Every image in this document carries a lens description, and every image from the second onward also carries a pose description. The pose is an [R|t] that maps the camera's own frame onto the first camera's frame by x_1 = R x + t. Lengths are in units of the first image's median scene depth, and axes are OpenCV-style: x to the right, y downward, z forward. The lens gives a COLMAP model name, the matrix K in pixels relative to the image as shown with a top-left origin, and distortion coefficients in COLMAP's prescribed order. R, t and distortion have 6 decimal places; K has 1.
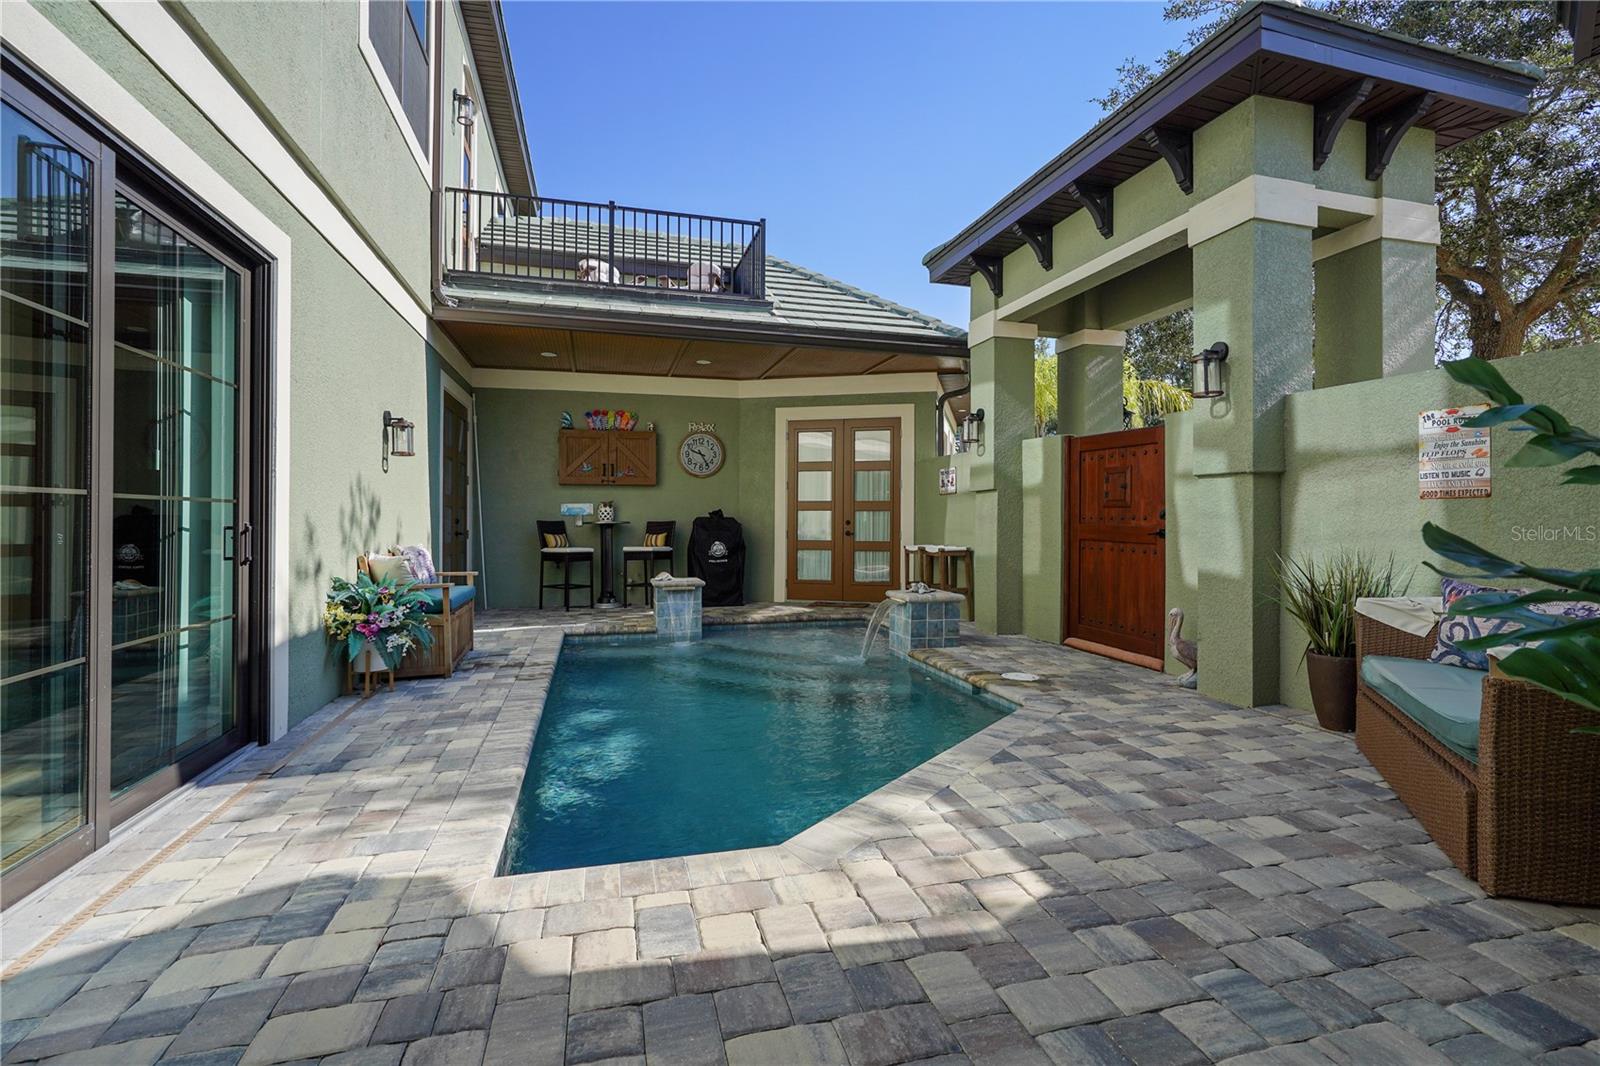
lens RADIAL K [[734.7, 0, 794.1], [0, 734.7, 517.2], [0, 0, 1]] dist [-0.009250, 0.003262]
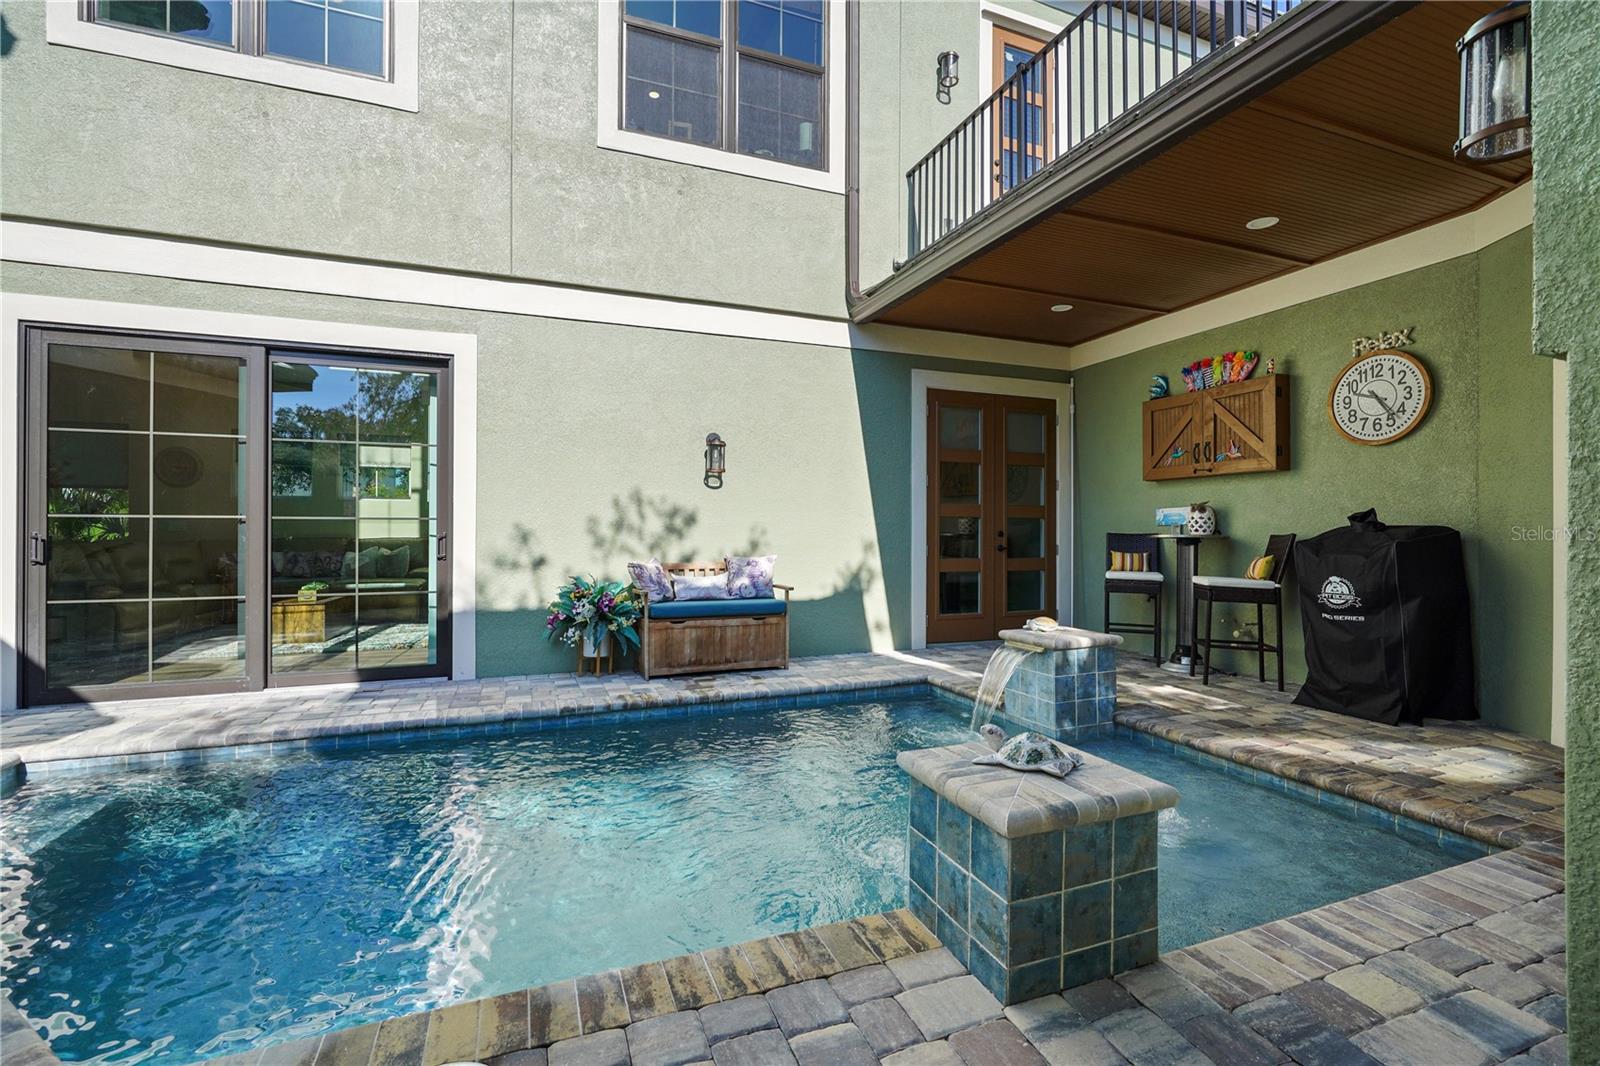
lens RADIAL K [[734.7, 0, 824.6], [0, 734.7, 500.2], [0, 0, 1]] dist [-0.009250, 0.003262]
pose [[0.102282, -0.047595, -0.993616, 0.334753], [-0.004165, 0.998825, -0.048273, 0.008369], [0.994747, 0.009076, 0.101963, 0.615232]]
